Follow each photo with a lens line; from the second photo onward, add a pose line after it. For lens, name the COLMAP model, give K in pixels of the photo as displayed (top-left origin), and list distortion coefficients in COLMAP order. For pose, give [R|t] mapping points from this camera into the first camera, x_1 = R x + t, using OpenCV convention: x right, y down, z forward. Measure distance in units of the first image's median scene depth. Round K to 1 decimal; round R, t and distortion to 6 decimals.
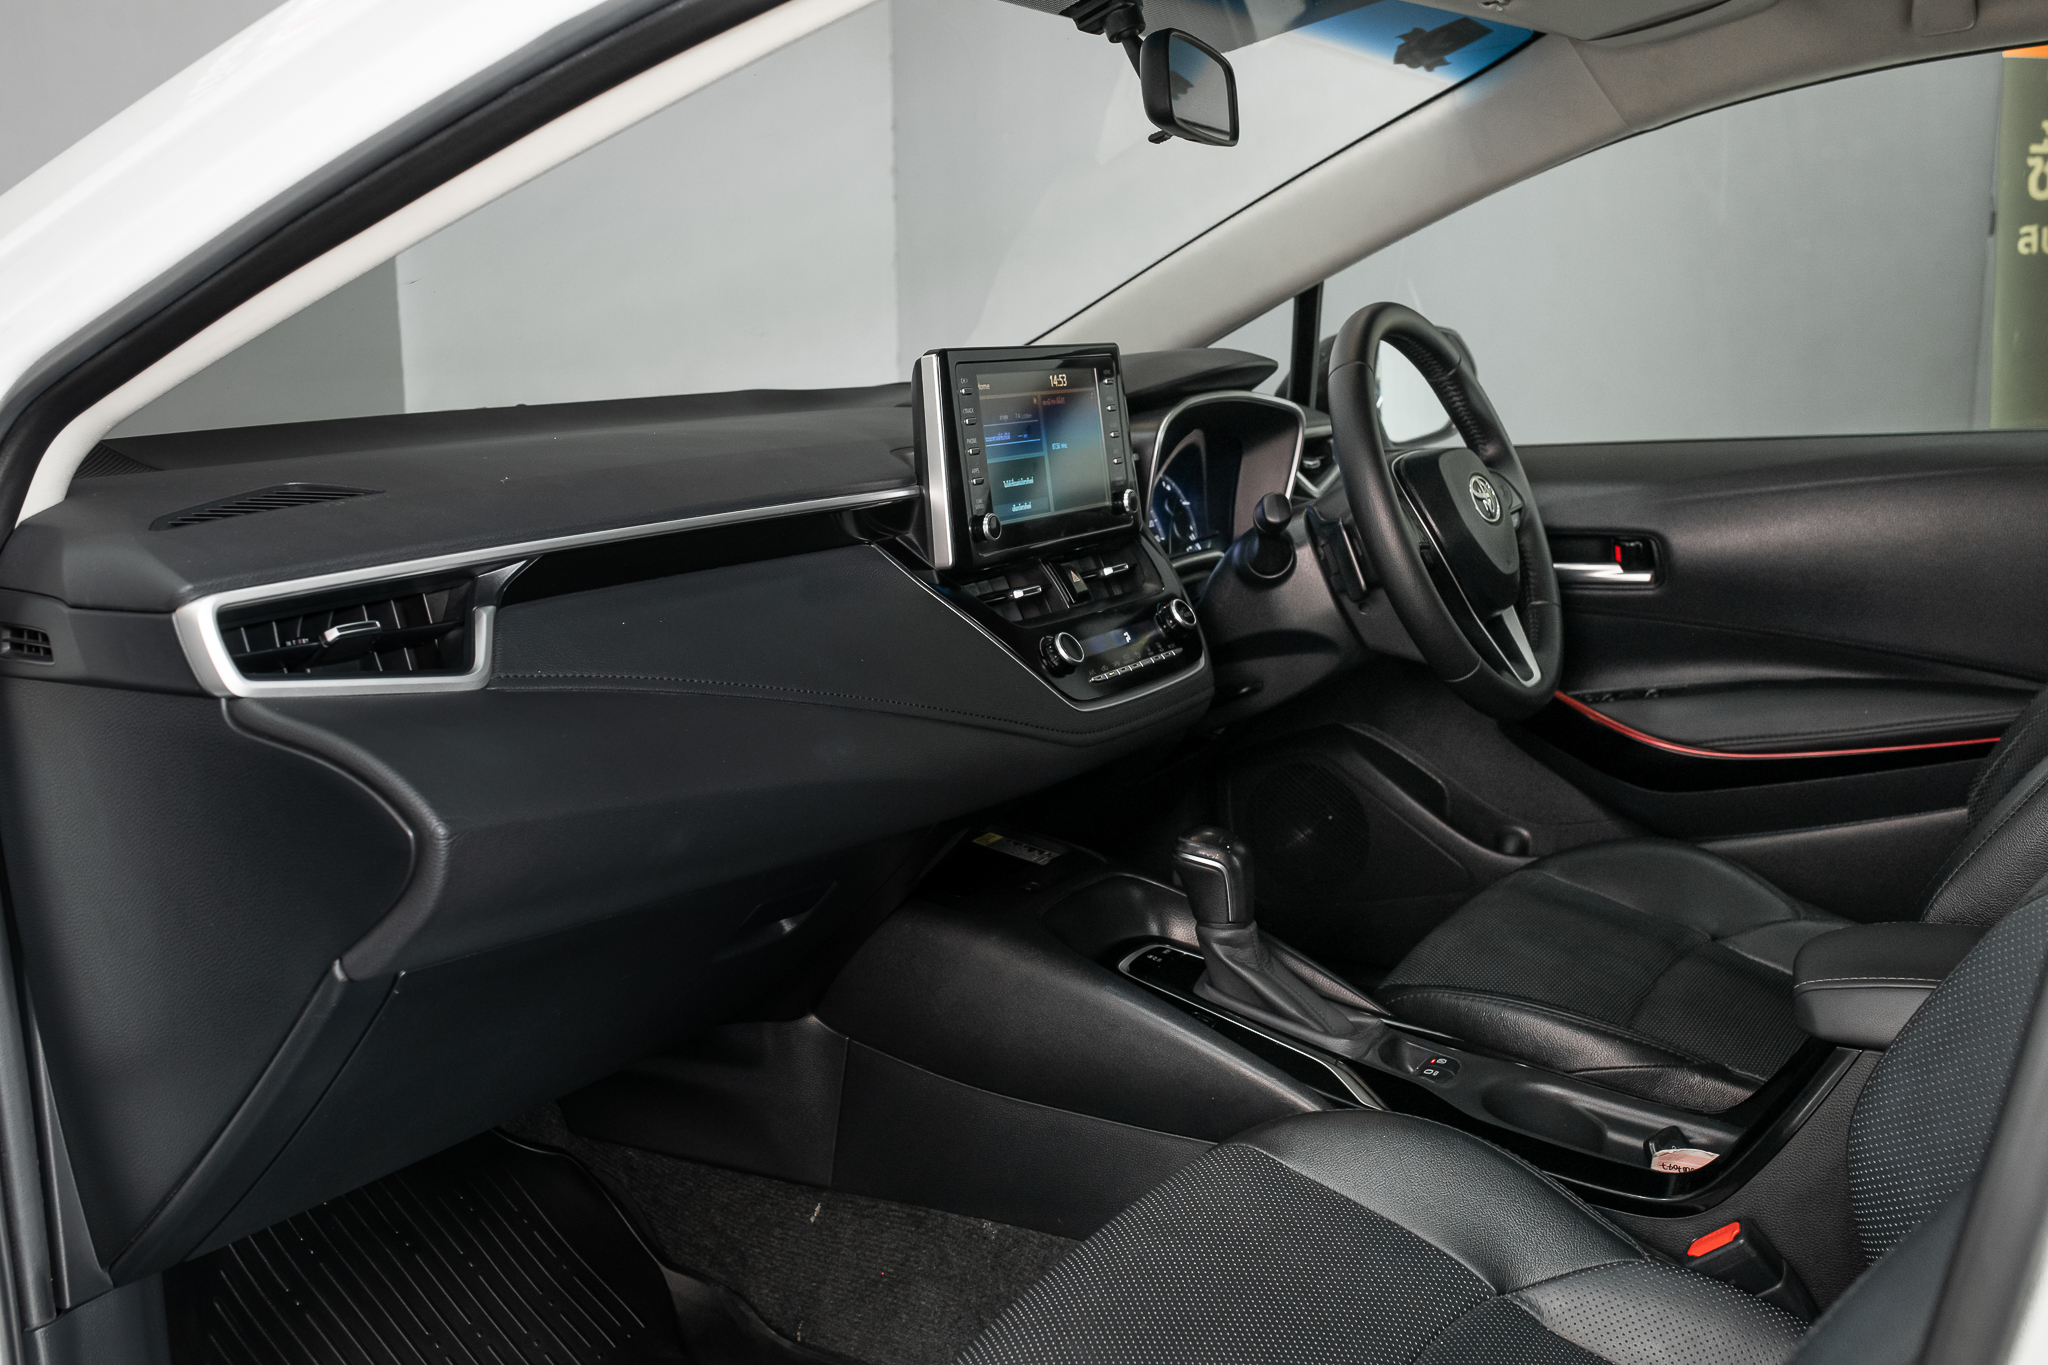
lens RADIAL K [[1994.6, 0, 1024.0], [0, 1994.6, 682.5], [0, 0, 1]] dist [-0.046178, 0.044234]
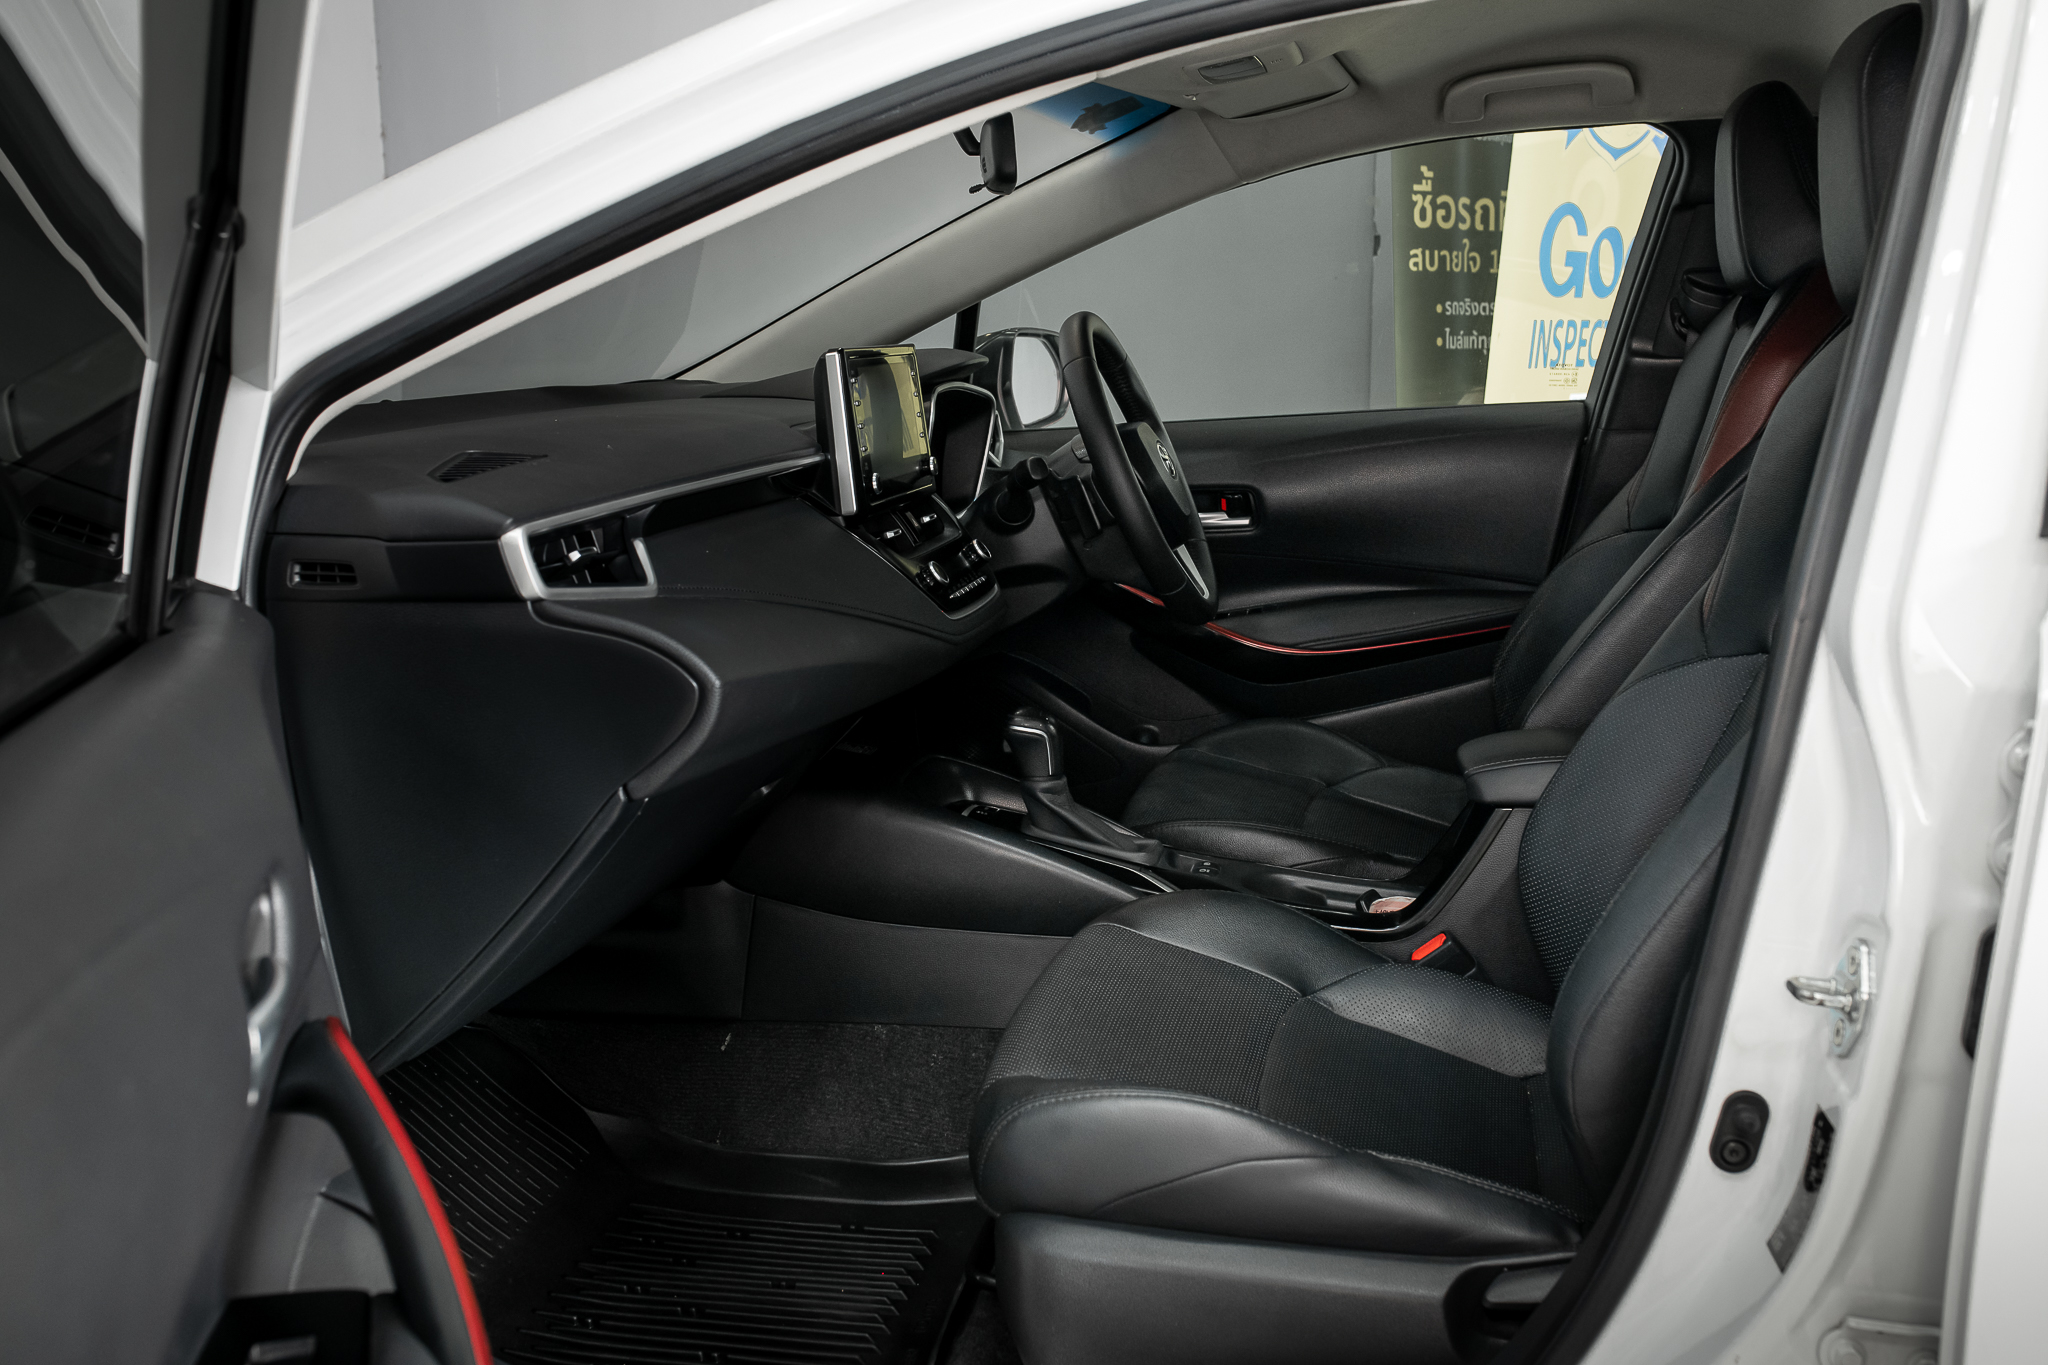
lens RADIAL K [[1994.6, 0, 1024.0], [0, 1994.6, 682.5], [0, 0, 1]] dist [-0.046178, 0.044234]
pose [[0.947086, -0.058875, 0.315533, -0.319615], [0.060260, 0.998168, 0.005372, 0.047898], [-0.315271, 0.013926, 0.948899, -0.254895]]
